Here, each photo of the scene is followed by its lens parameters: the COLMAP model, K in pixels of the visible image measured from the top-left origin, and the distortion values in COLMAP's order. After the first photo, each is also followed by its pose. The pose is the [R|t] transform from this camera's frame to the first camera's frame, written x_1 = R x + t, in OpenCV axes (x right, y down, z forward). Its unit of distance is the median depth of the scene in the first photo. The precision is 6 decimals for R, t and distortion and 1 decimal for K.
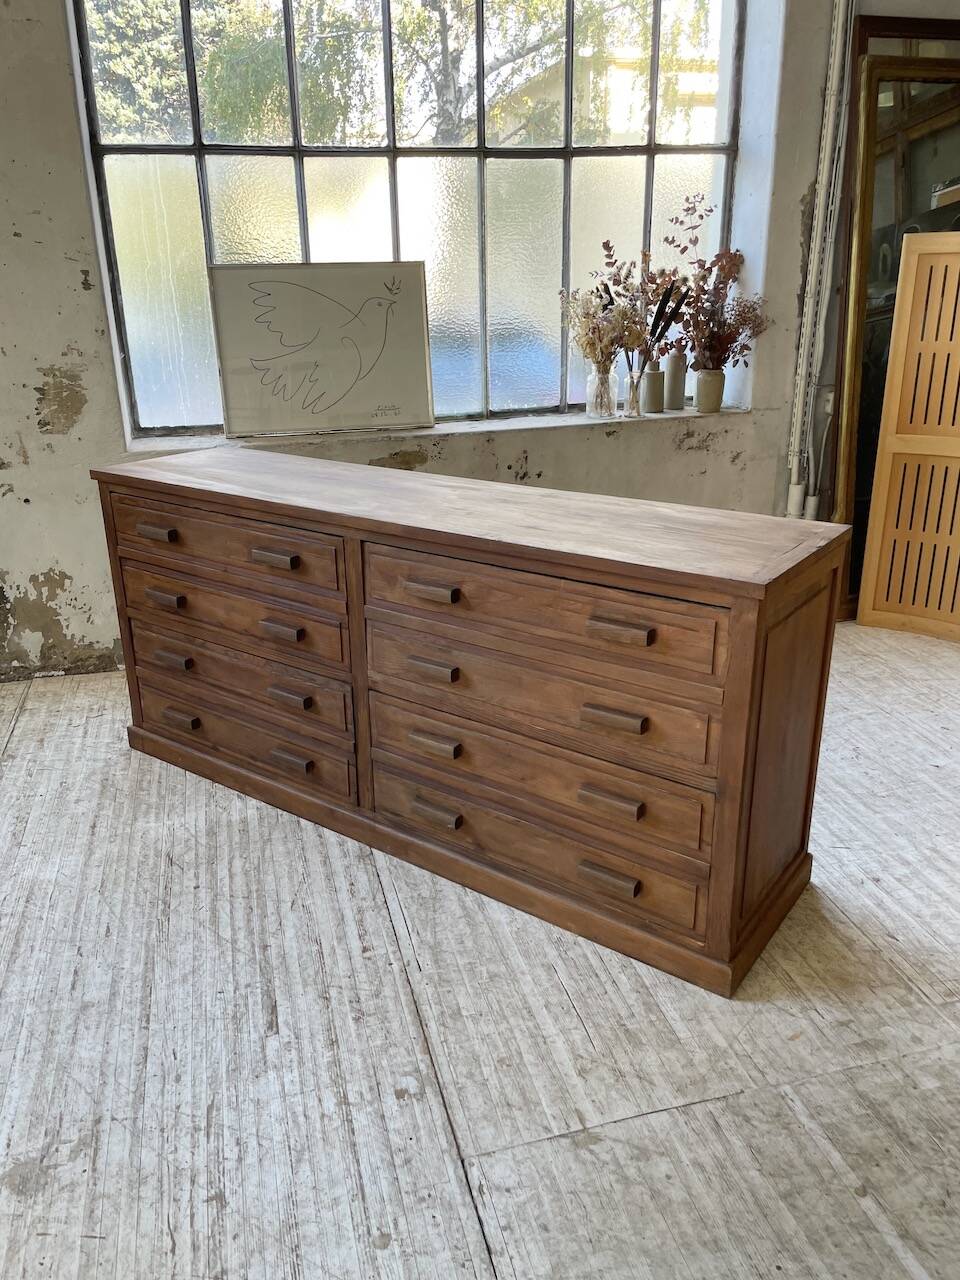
lens RADIAL K [[971.7, 0, 469.0], [0, 971.7, 634.9], [0, 0, 1]] dist [0.084080, -0.115764]
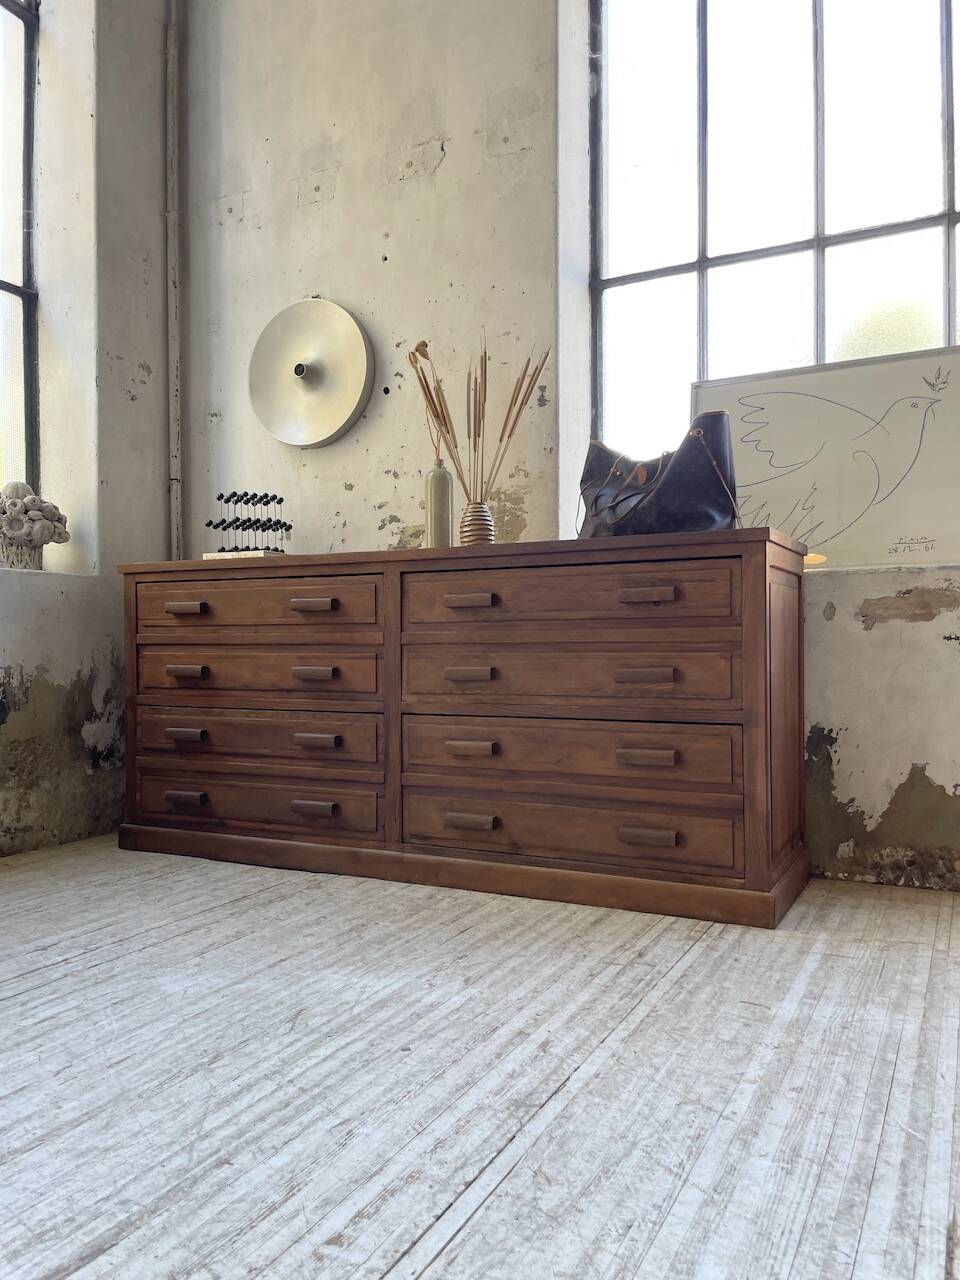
lens RADIAL K [[971.7, 0, 486.6], [0, 971.7, 648.4], [0, 0, 1]] dist [0.084080, -0.115764]
pose [[0.754737, 0.011887, -0.655919, 0.213627], [-0.234687, 0.938560, -0.253035, 0.128245], [0.612612, 0.344911, 0.711156, 0.498572]]
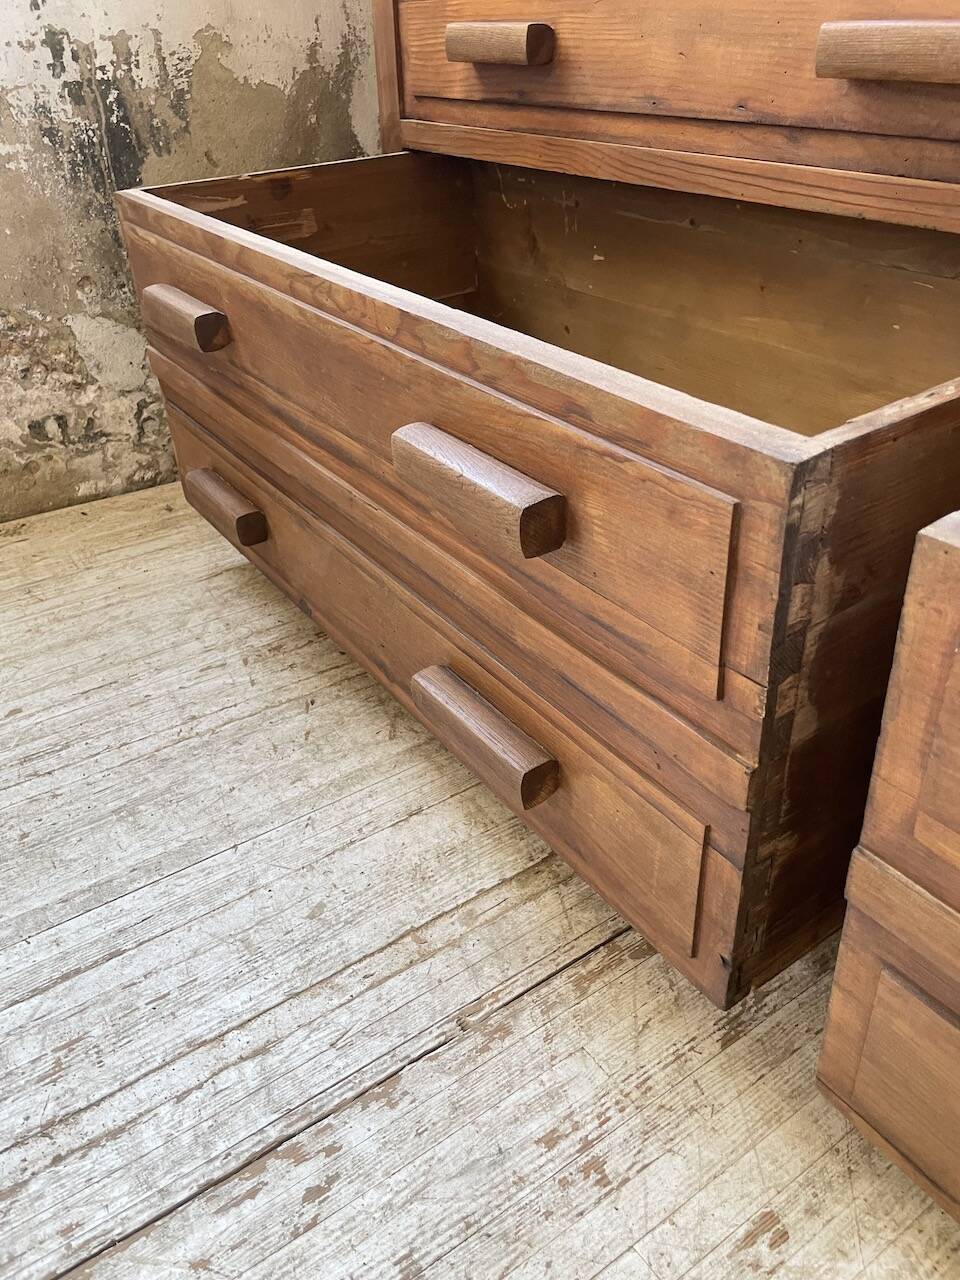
lens RADIAL K [[971.7, 0, 491.8], [0, 971.7, 646.0], [0, 0, 1]] dist [0.084080, -0.115764]
pose [[0.355467, 0.504158, -0.787063, -0.374298], [-0.319089, 0.856926, 0.404797, -0.004943], [0.878536, 0.107251, 0.465480, 0.941004]]
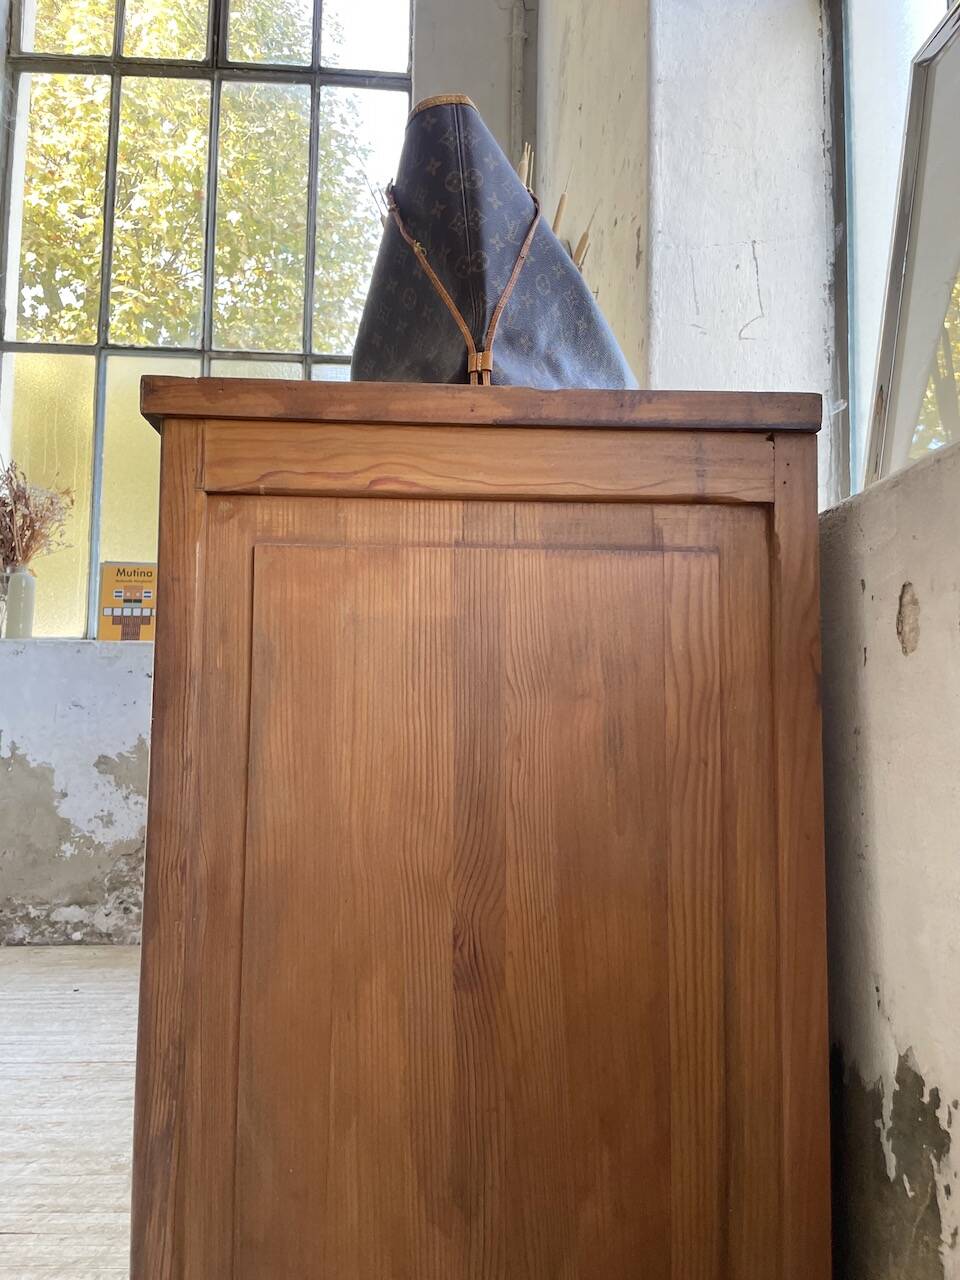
lens RADIAL K [[971.7, 0, 487.8], [0, 971.7, 651.8], [0, 0, 1]] dist [0.084080, -0.115764]
pose [[-0.179552, -0.060064, -0.981913, 0.095963], [-0.351977, 0.935982, 0.007108, -0.193369], [0.918626, 0.346888, -0.189198, 1.352970]]
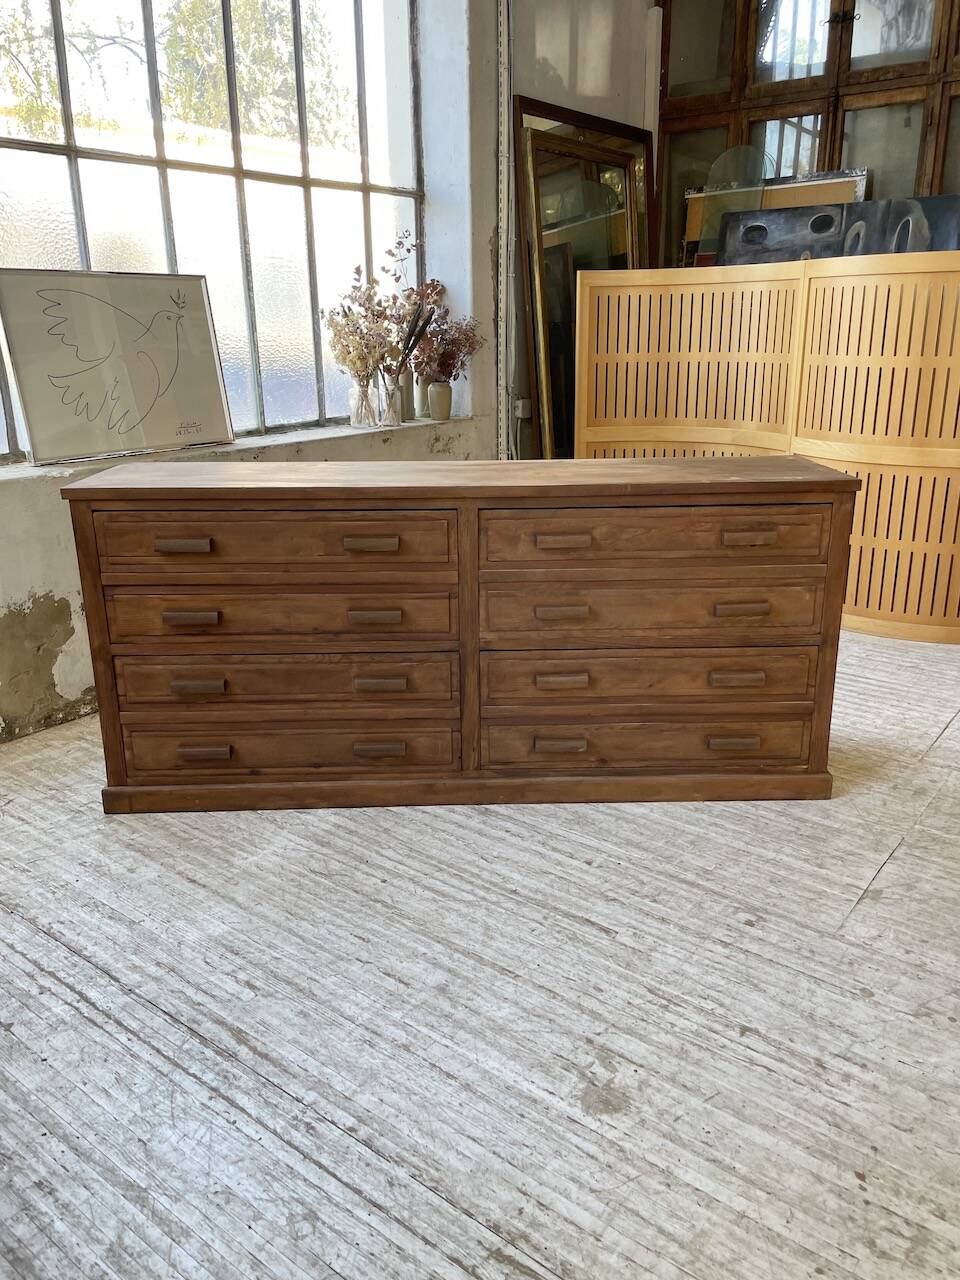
lens RADIAL K [[971.7, 0, 490.6], [0, 971.7, 635.3], [0, 0, 1]] dist [0.084080, -0.115764]
pose [[0.787709, -0.175913, 0.590397, -0.660241], [0.208930, 0.977849, 0.012602, 0.025720], [-0.579536, 0.113425, 0.807014, 0.115703]]
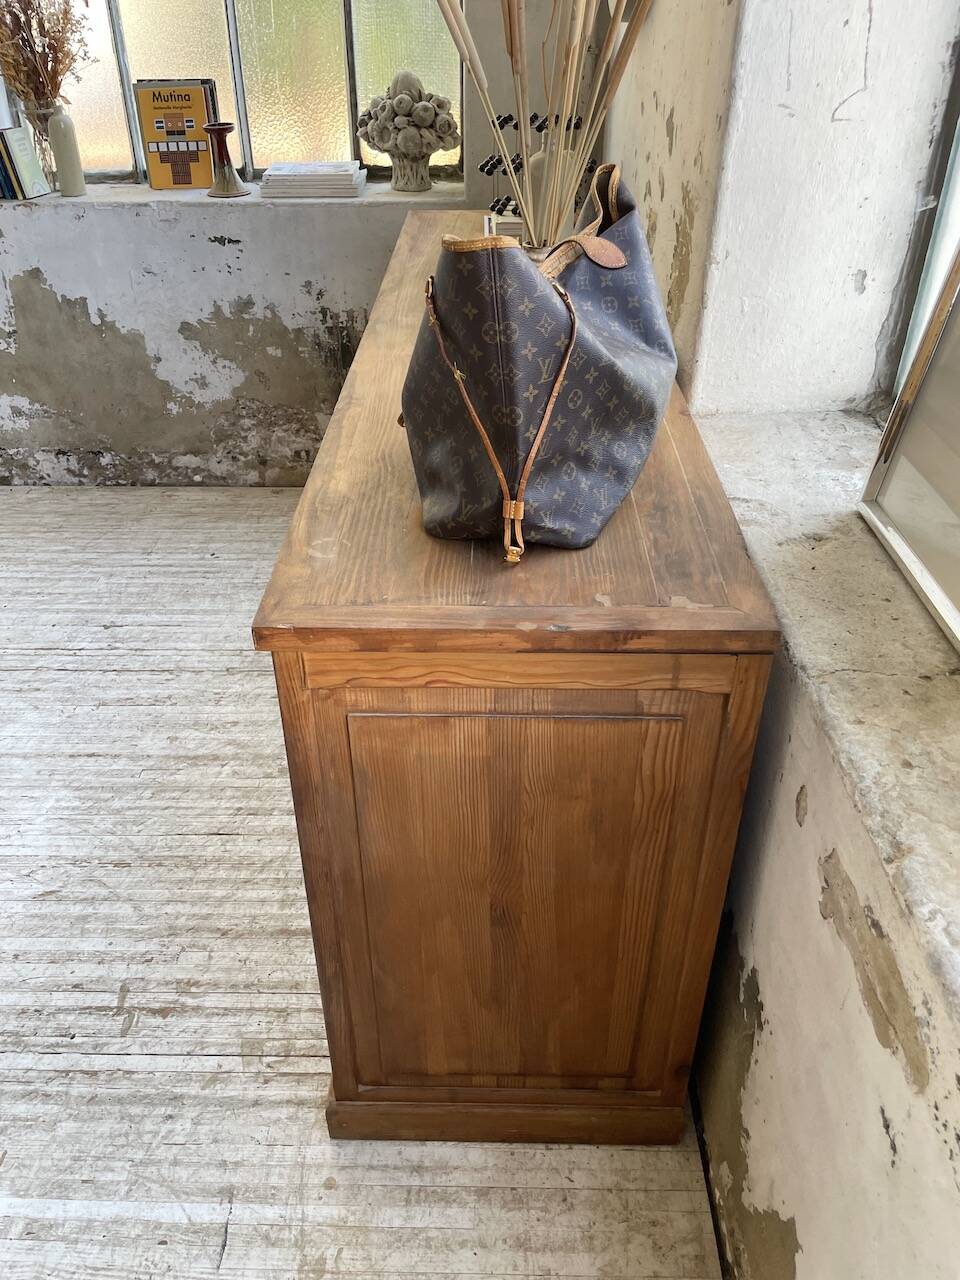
lens RADIAL K [[971.7, 0, 468.0], [0, 971.7, 648.3], [0, 0, 1]] dist [0.084080, -0.115764]
pose [[-0.270113, 0.557701, -0.784862, 0.115478], [-0.324874, 0.714566, 0.619558, -0.468035], [0.906364, 0.422332, -0.011831, 1.268079]]
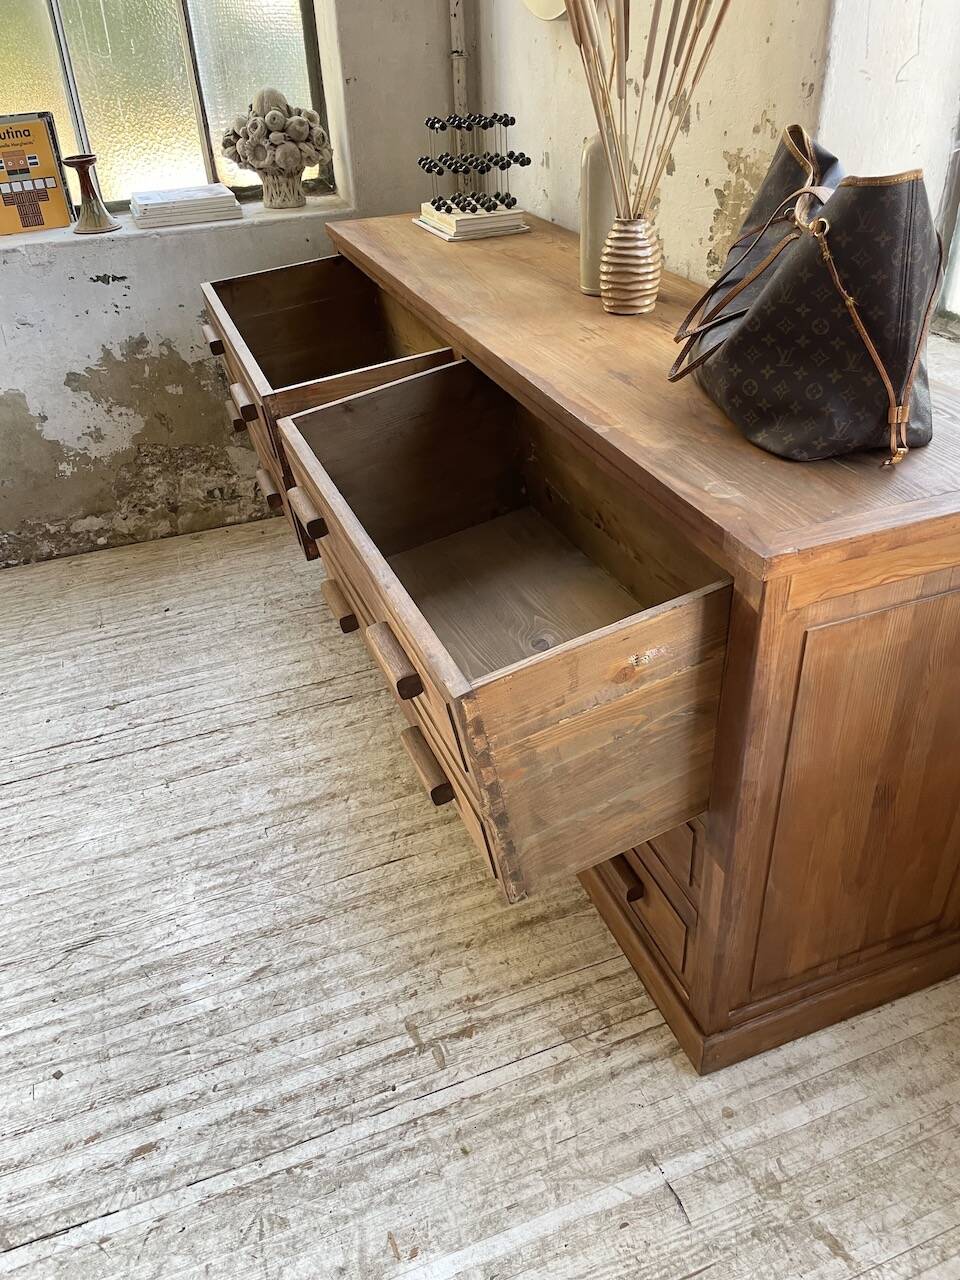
lens RADIAL K [[971.7, 0, 491.5], [0, 971.7, 648.3], [0, 0, 1]] dist [0.084080, -0.115764]
pose [[0.118829, 0.560245, -0.819760, 0.170258], [-0.312799, 0.804693, 0.504606, -0.357912], [0.942357, 0.196458, 0.270865, 0.994730]]
